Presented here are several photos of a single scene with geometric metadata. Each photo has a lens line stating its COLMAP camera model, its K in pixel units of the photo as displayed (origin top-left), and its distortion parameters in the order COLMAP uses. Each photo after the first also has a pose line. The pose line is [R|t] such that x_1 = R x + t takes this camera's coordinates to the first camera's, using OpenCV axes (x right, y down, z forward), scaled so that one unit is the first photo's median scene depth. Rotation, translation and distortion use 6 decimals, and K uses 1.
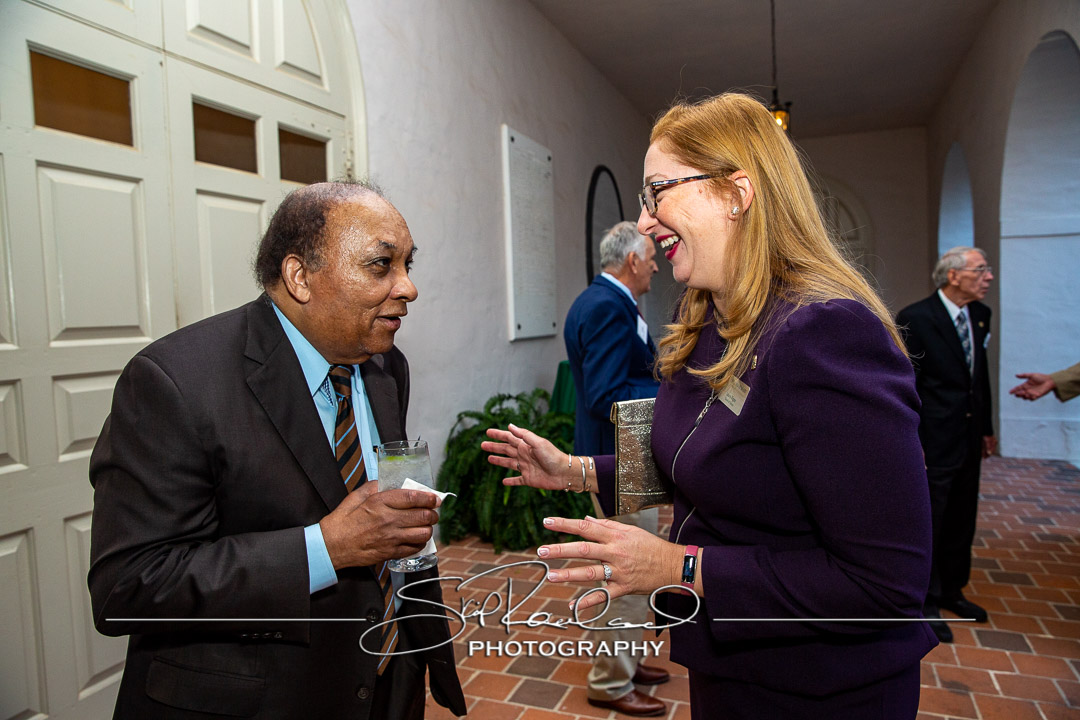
lens RADIAL K [[727.3, 0, 537.1], [0, 727.3, 359.1], [0, 0, 1]] dist [-0.111755, 0.082116]
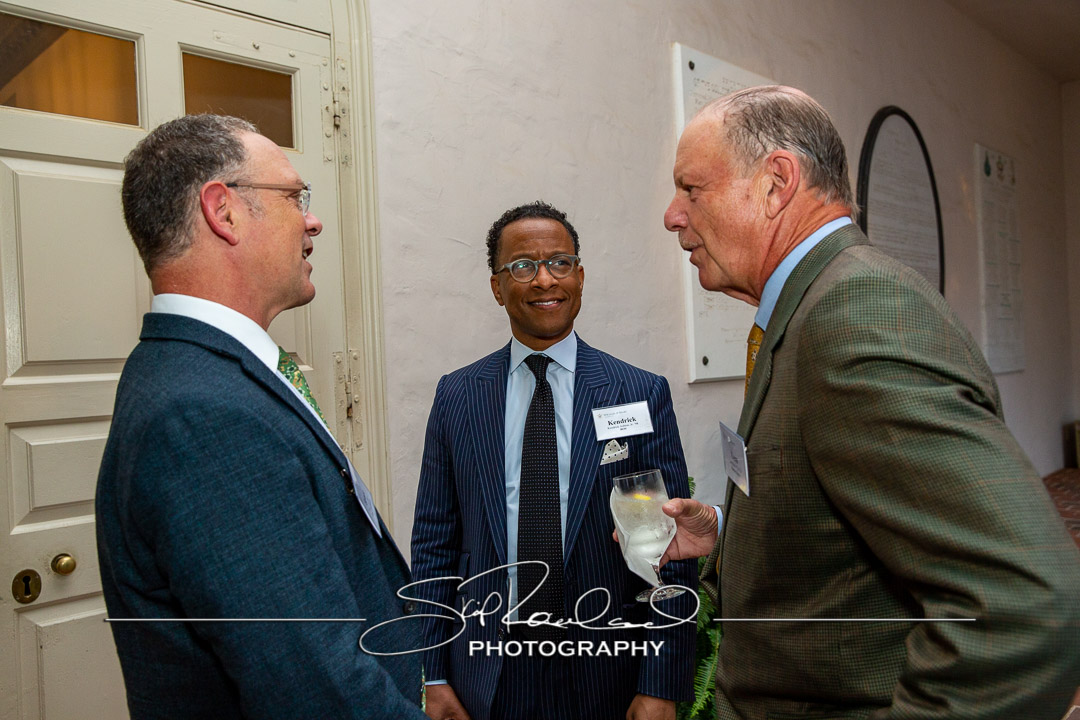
lens RADIAL K [[825.0, 0, 476.1], [0, 825.0, 358.5], [0, 0, 1]] dist [-0.024527, 0.007112]
pose [[0.894878, 0.005657, -0.446276, 0.172654], [-0.022341, 0.999234, -0.032133, -0.028346], [0.445752, 0.038725, 0.894318, 0.400494]]
